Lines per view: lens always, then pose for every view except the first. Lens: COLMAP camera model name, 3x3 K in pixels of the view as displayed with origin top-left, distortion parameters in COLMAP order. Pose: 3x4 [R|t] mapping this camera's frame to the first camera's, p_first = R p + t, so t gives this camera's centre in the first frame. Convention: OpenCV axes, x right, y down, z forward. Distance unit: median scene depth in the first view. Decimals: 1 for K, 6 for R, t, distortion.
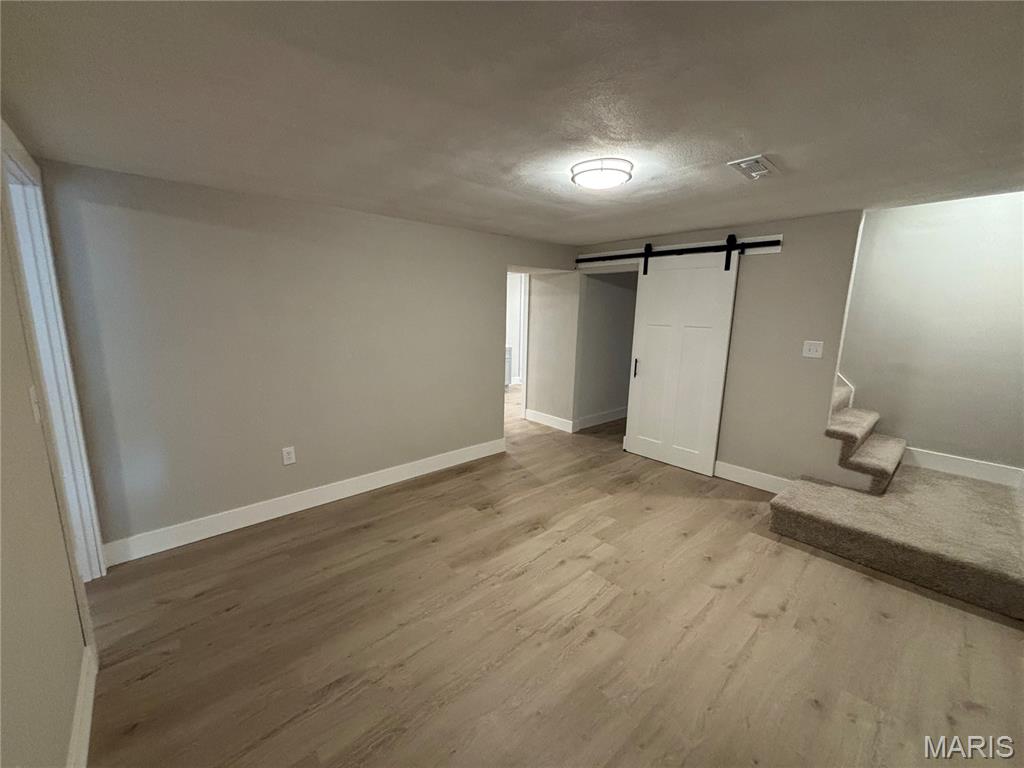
lens RADIAL K [[411.7, 0, 513.1], [0, 411.7, 389.9], [0, 0, 1]] dist [0.003691, -0.000707]
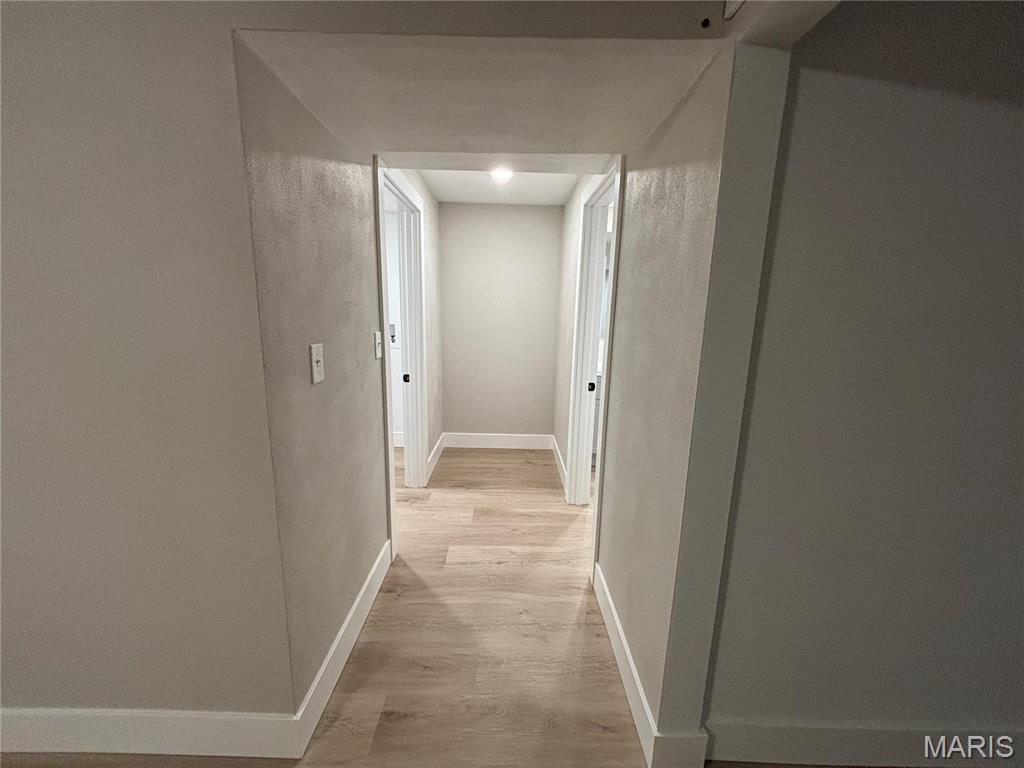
lens RADIAL K [[411.7, 0, 512.5], [0, 411.7, 394.7], [0, 0, 1]] dist [0.003691, -0.000707]
pose [[0.752476, 0.144944, -0.642472, 0.374235], [-0.147517, 0.987791, 0.050075, -0.215480], [0.641886, 0.057095, 0.764671, 1.355477]]
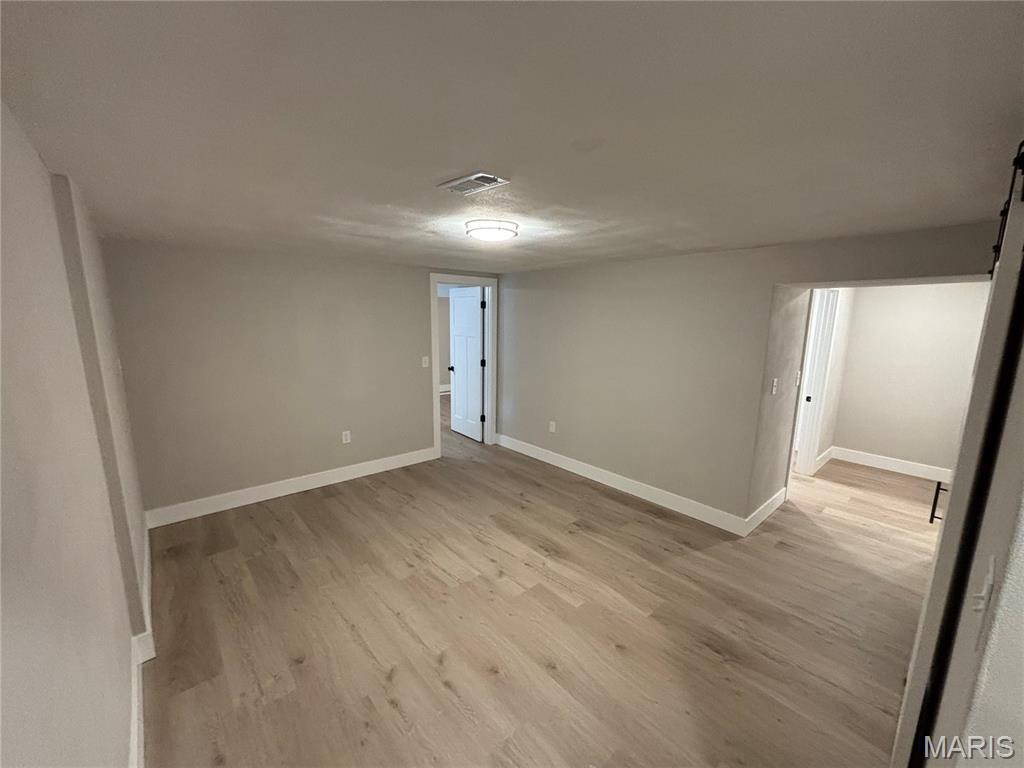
lens RADIAL K [[411.7, 0, 513.0], [0, 411.7, 386.7], [0, 0, 1]] dist [0.003691, -0.000707]
pose [[-0.002472, 0.161685, -0.986839, 1.050213], [-0.211348, 0.964466, 0.158549, -0.222160], [0.977408, 0.208958, 0.031788, 0.810410]]
